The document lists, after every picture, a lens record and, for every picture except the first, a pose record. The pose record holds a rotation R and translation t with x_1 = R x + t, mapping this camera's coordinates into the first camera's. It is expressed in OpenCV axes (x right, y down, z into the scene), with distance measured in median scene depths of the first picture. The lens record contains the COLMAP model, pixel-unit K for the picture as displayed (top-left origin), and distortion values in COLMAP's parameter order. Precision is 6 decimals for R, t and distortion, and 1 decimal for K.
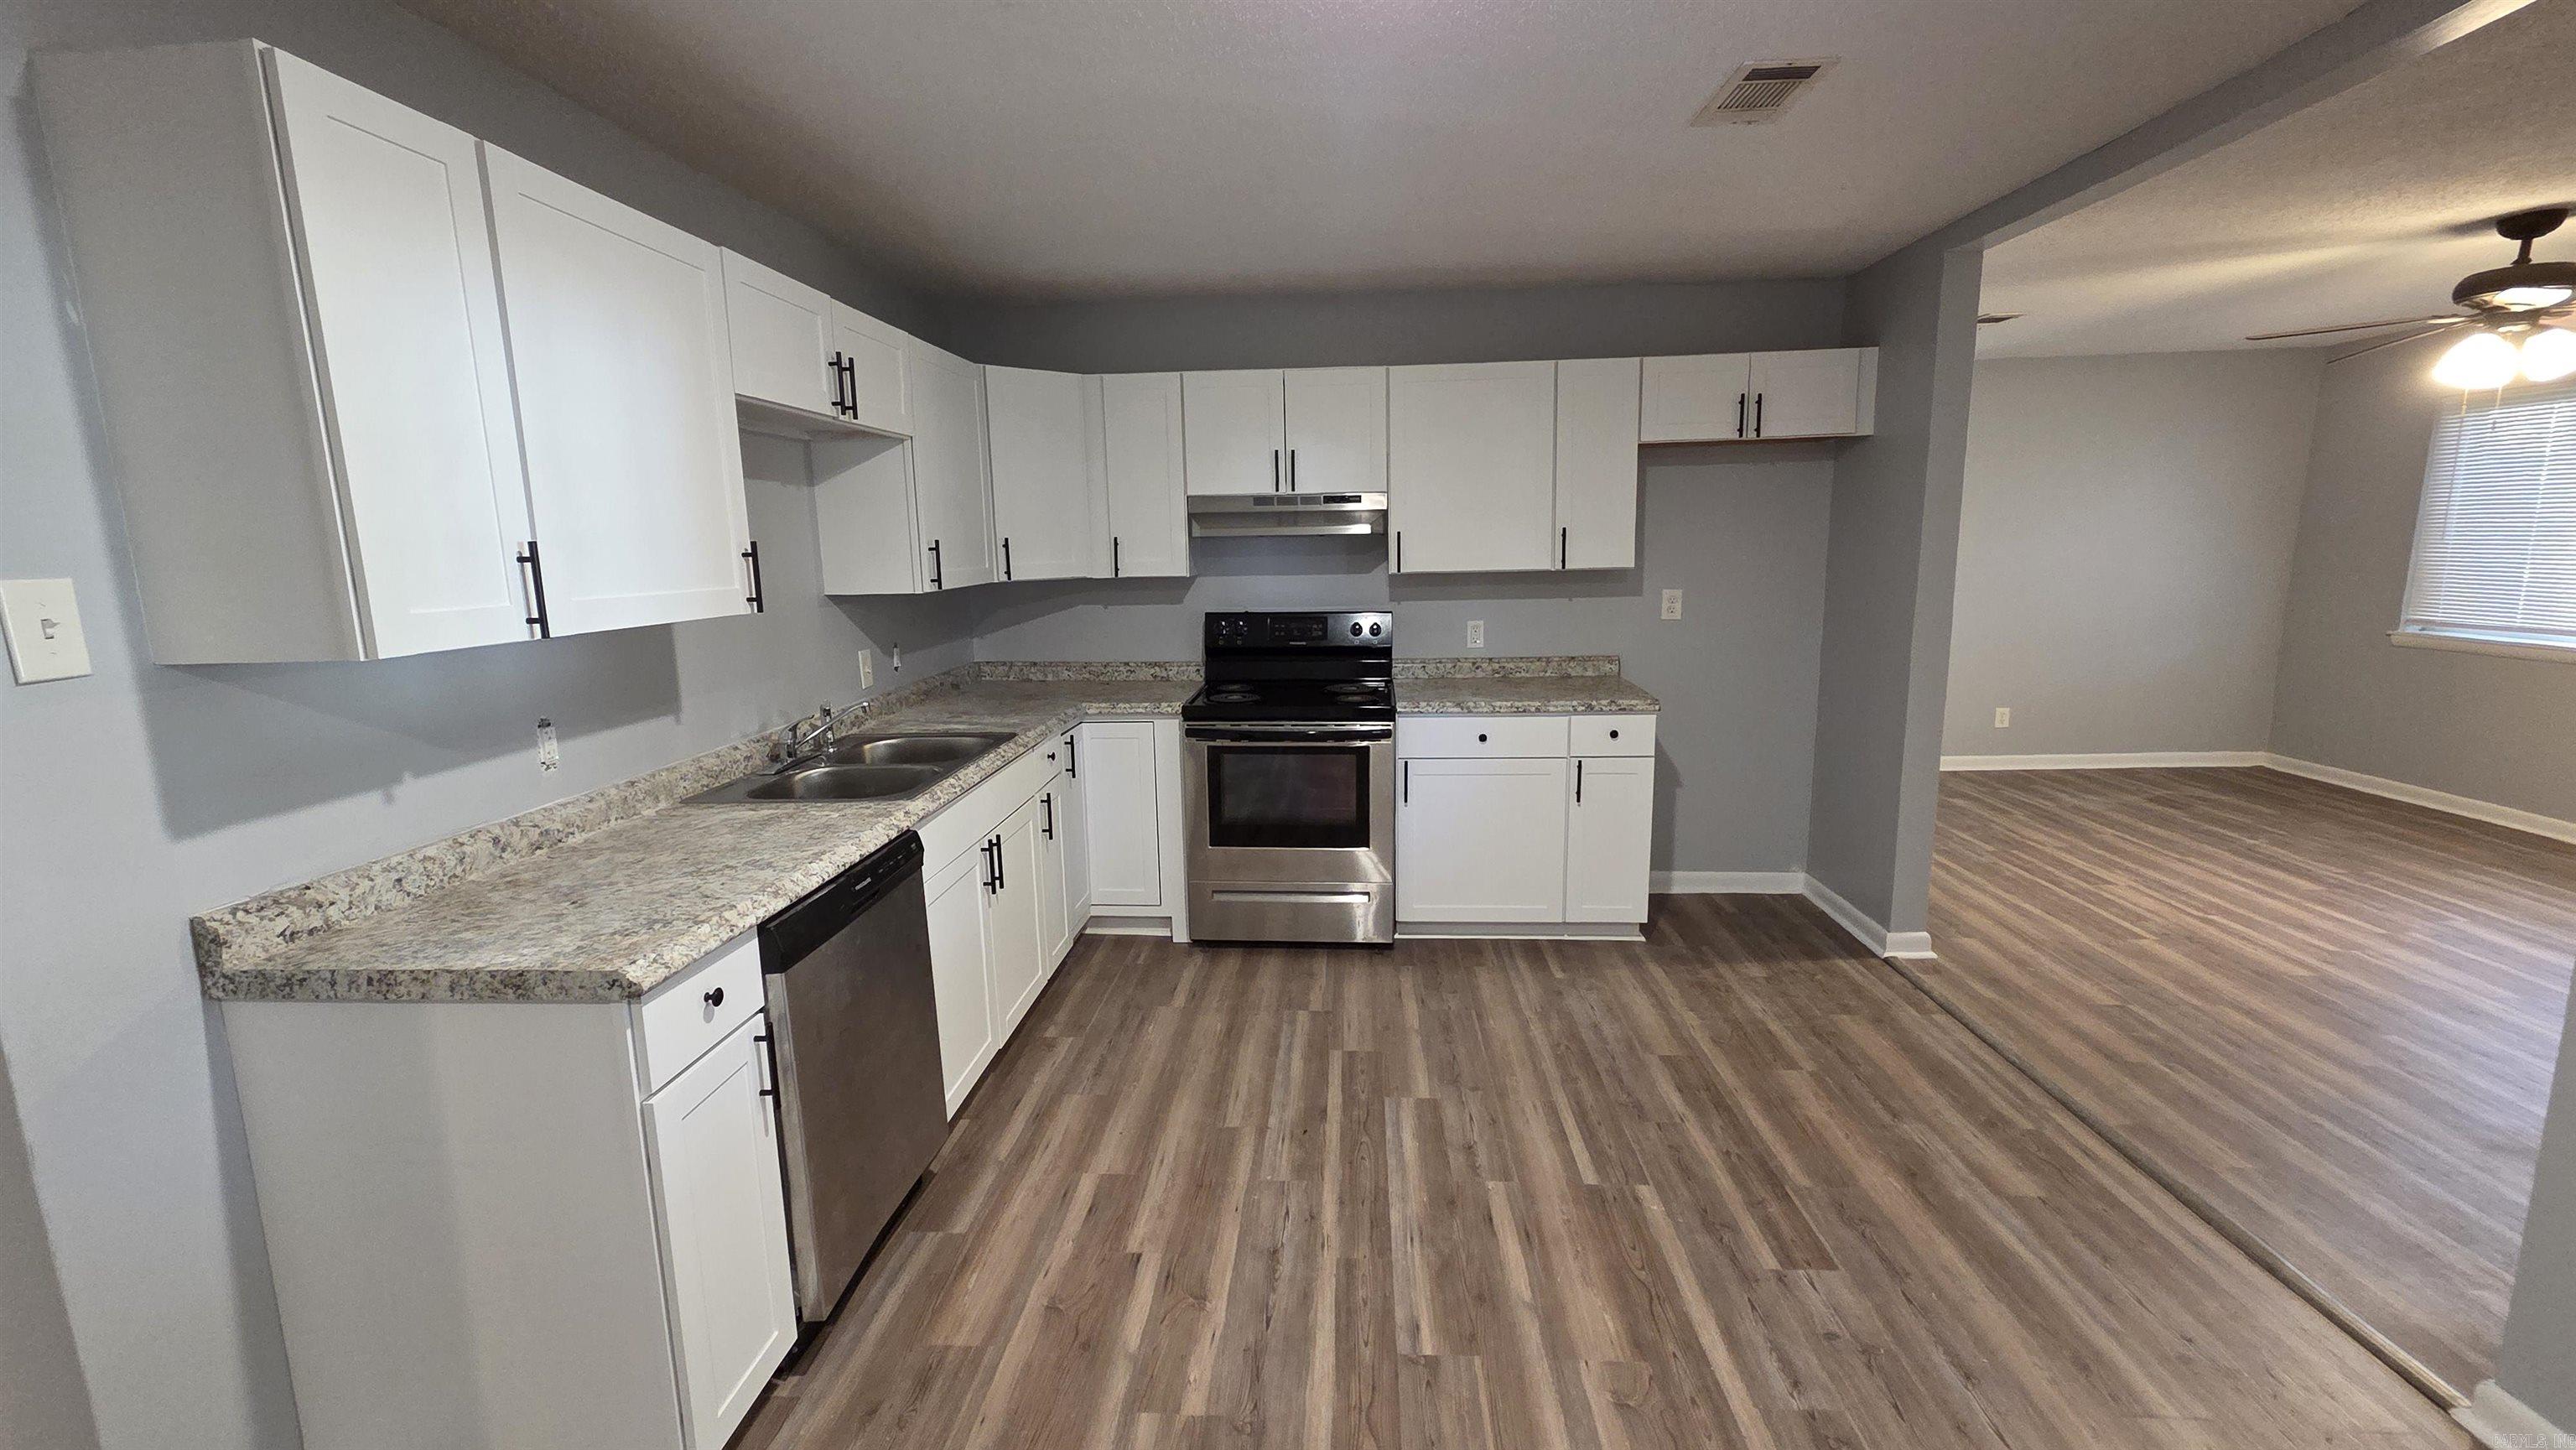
lens RADIAL K [[1047.9, 0, 1284.8], [0, 1047.9, 714.7], [0, 0, 1]] dist [0.000561, 0.000037]
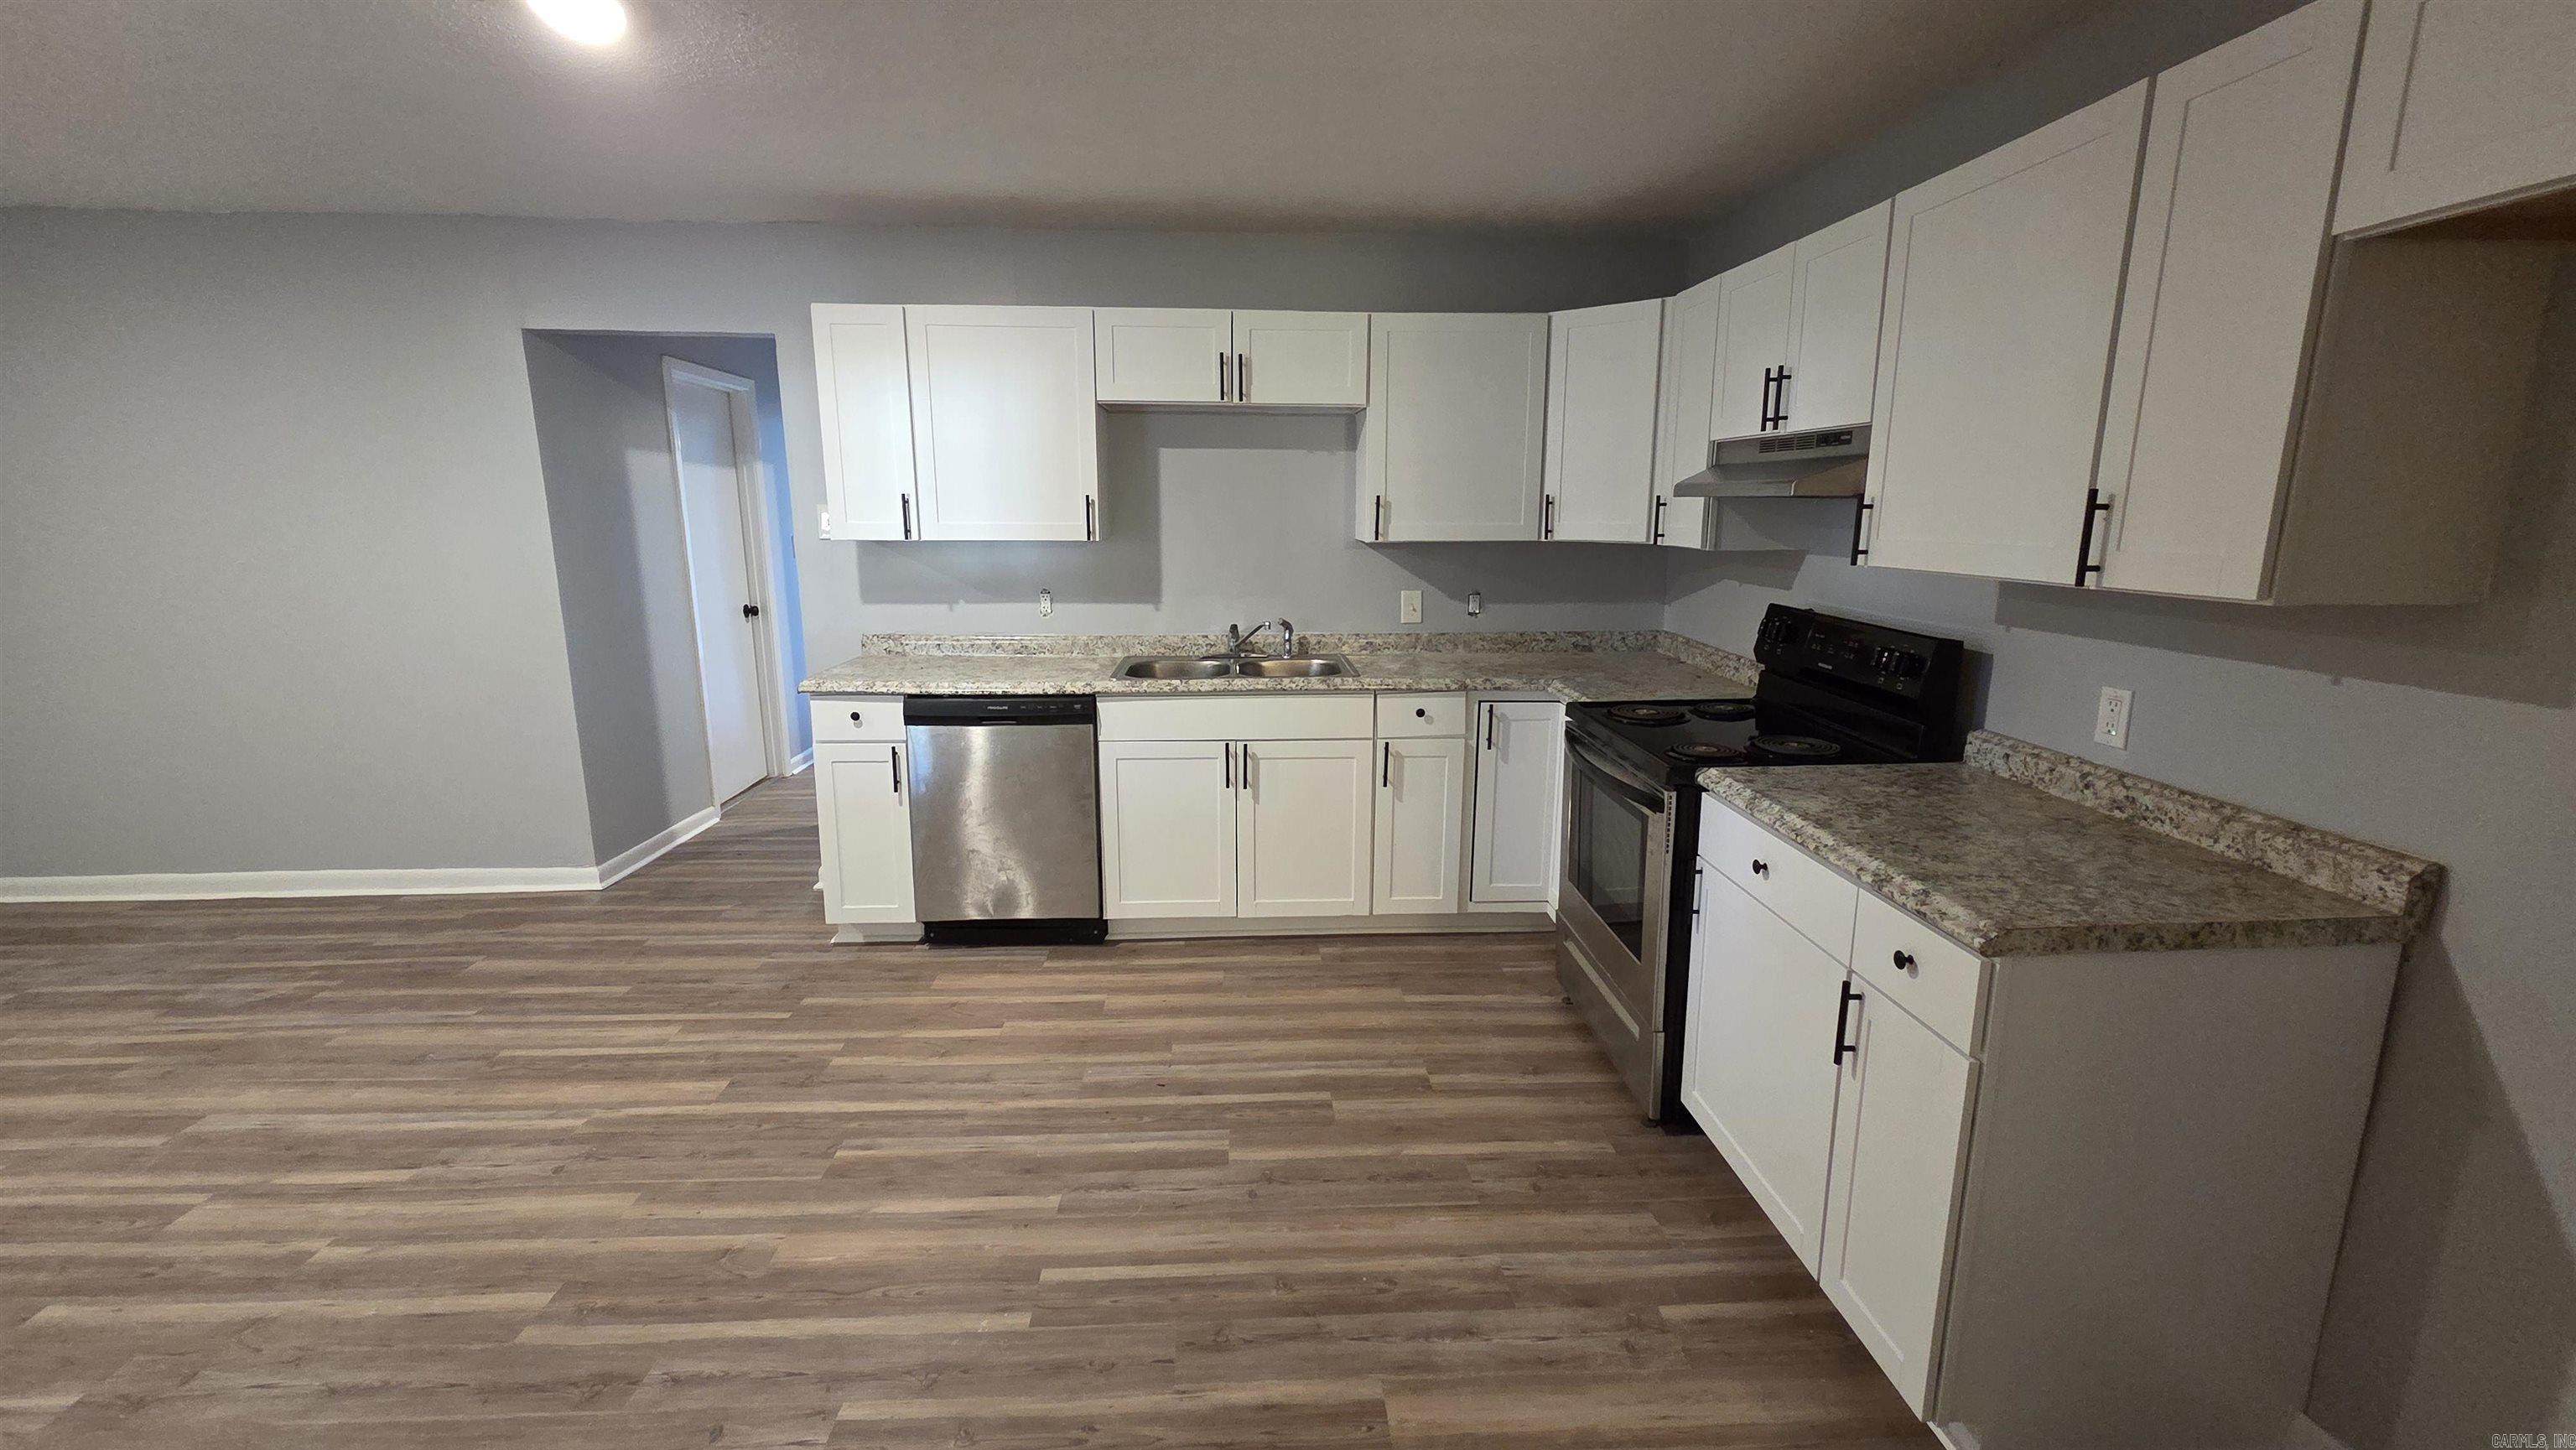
lens RADIAL K [[1047.9, 0, 1284.8], [0, 1047.9, 714.7], [0, 0, 1]] dist [0.000561, 0.000037]
pose [[0.122660, 0.217102, -0.968412, 0.857126], [-0.169708, 0.965996, 0.195065, -0.153929], [0.977831, 0.140421, 0.155333, 0.825396]]
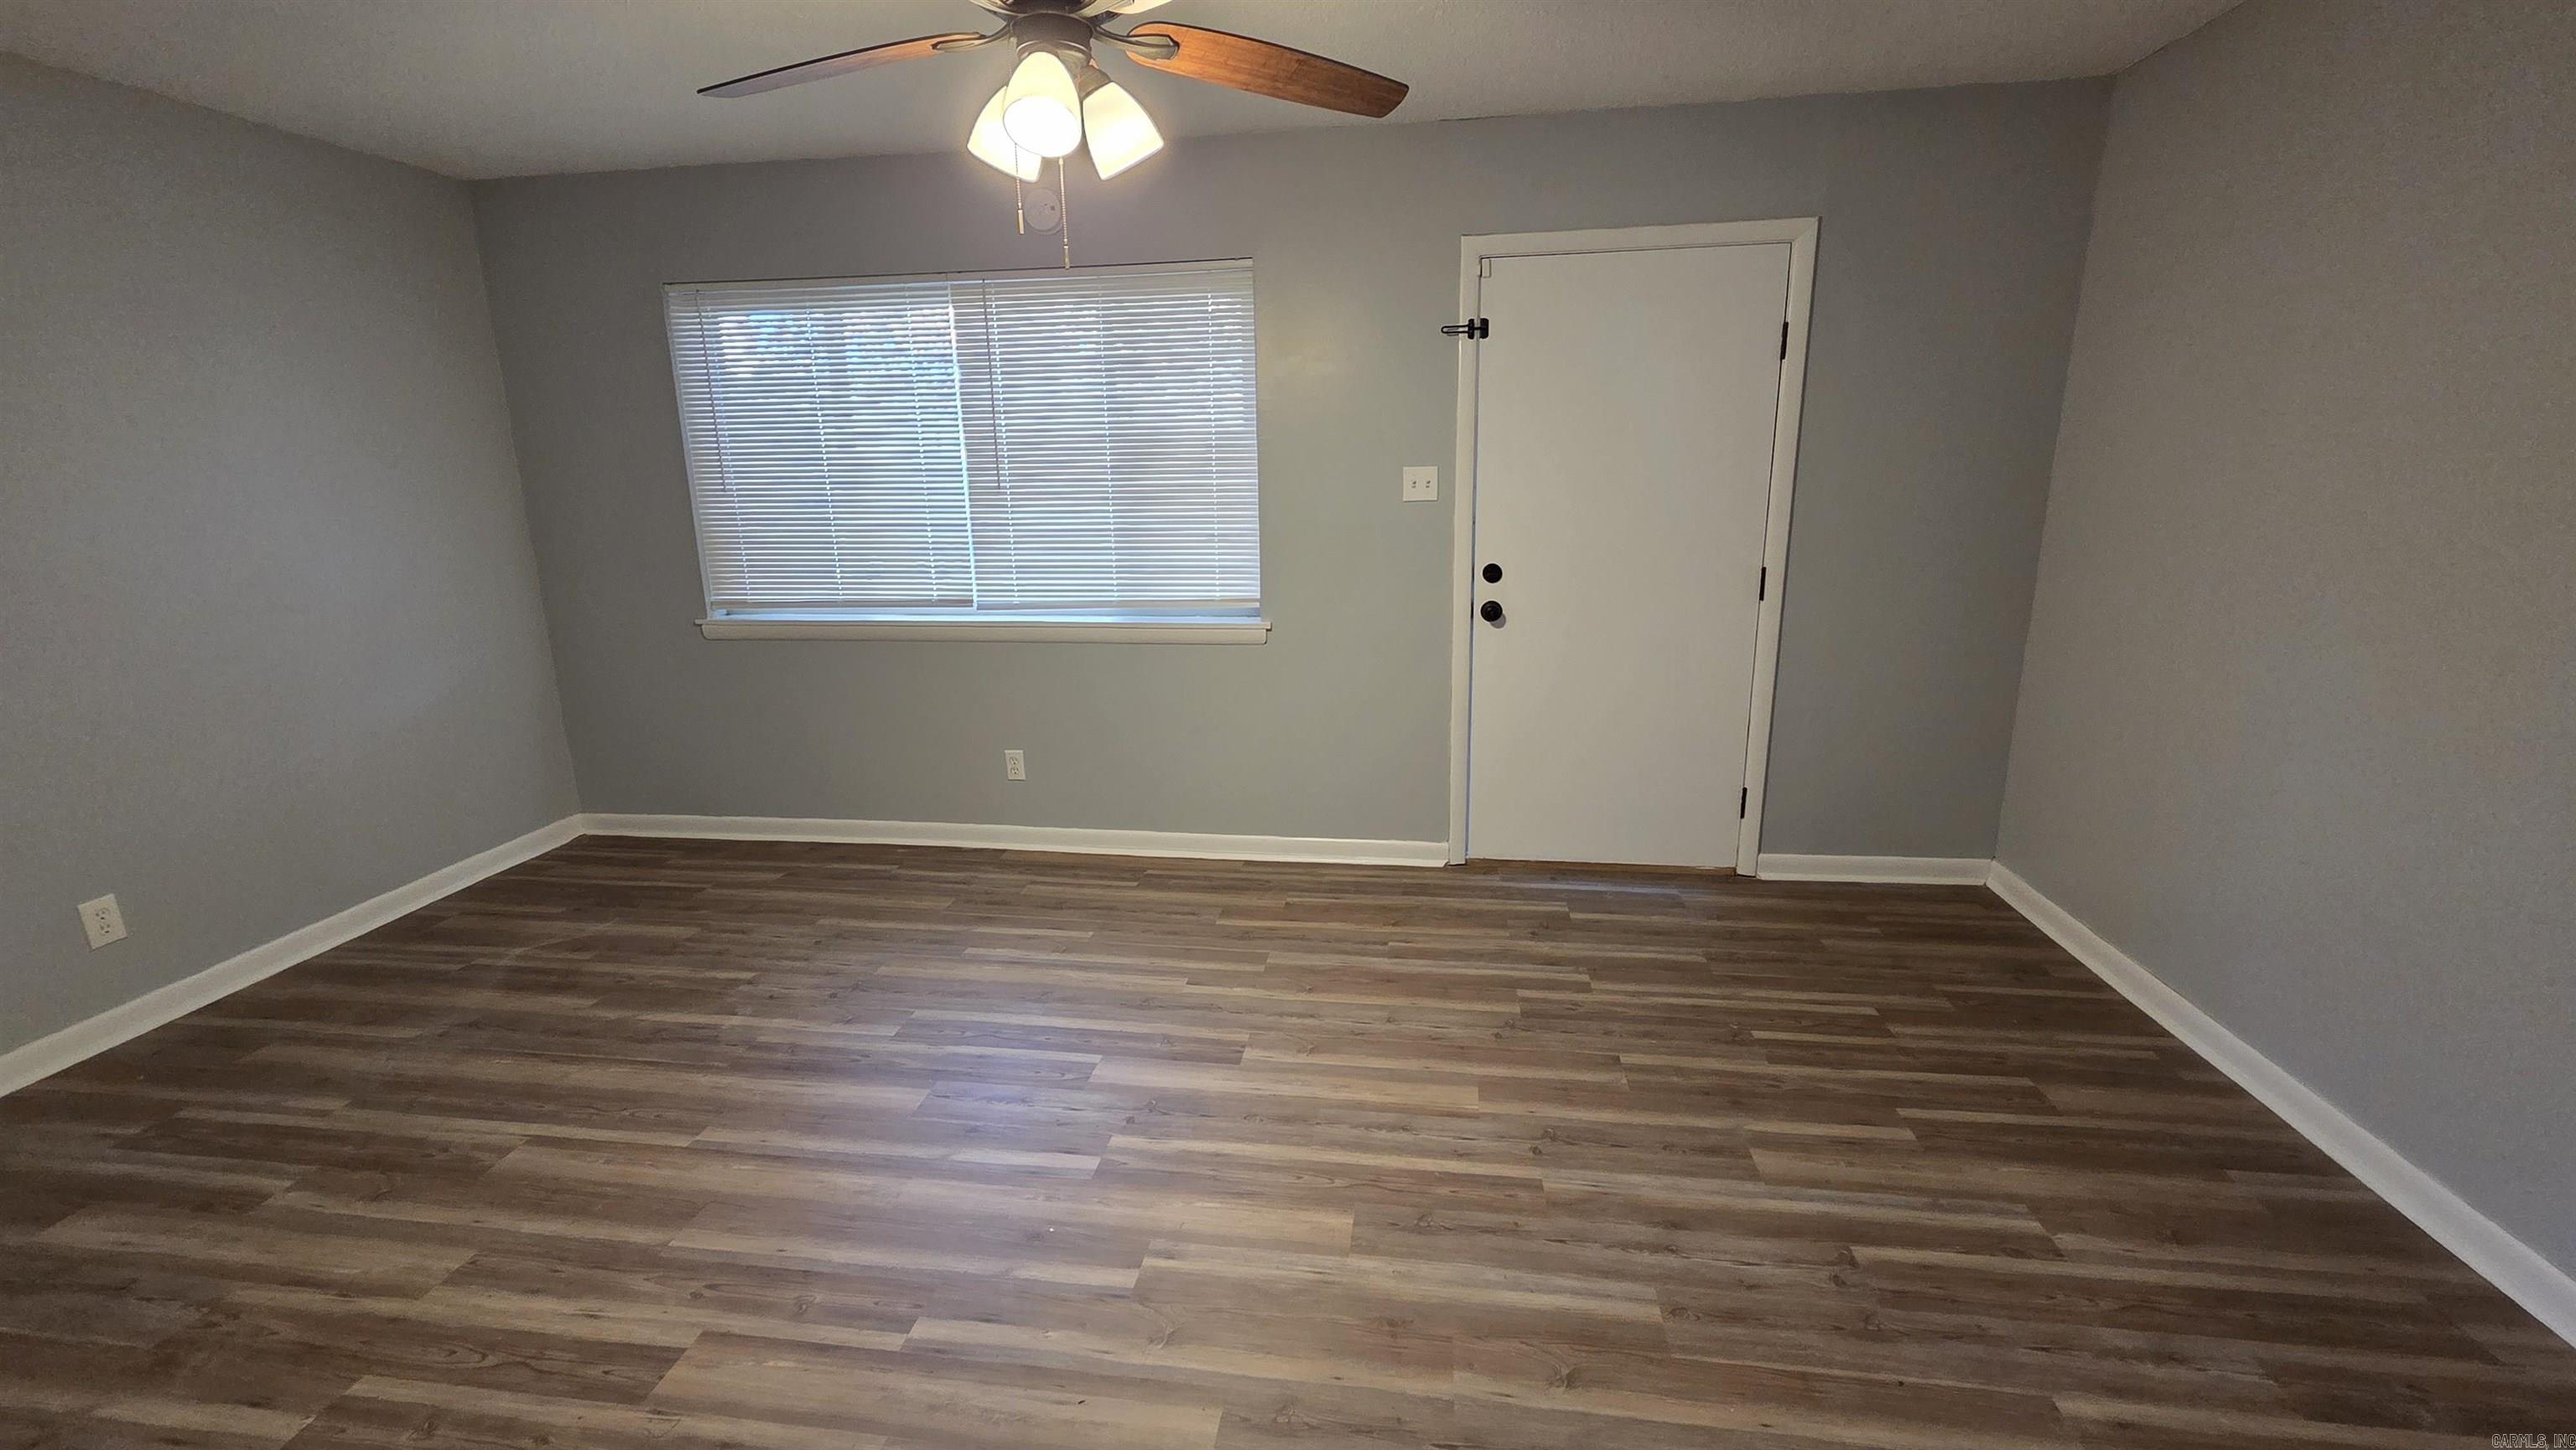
lens RADIAL K [[1065.8, 0, 1284.3], [0, 1065.8, 726.1], [0, 0, 1]] dist [0.001185, 0.000274]
pose [[0.075854, -0.220859, 0.972351, 0.688057], [0.179846, 0.962198, 0.204523, -0.163942], [-0.980766, 0.159360, 0.112707, 1.017508]]
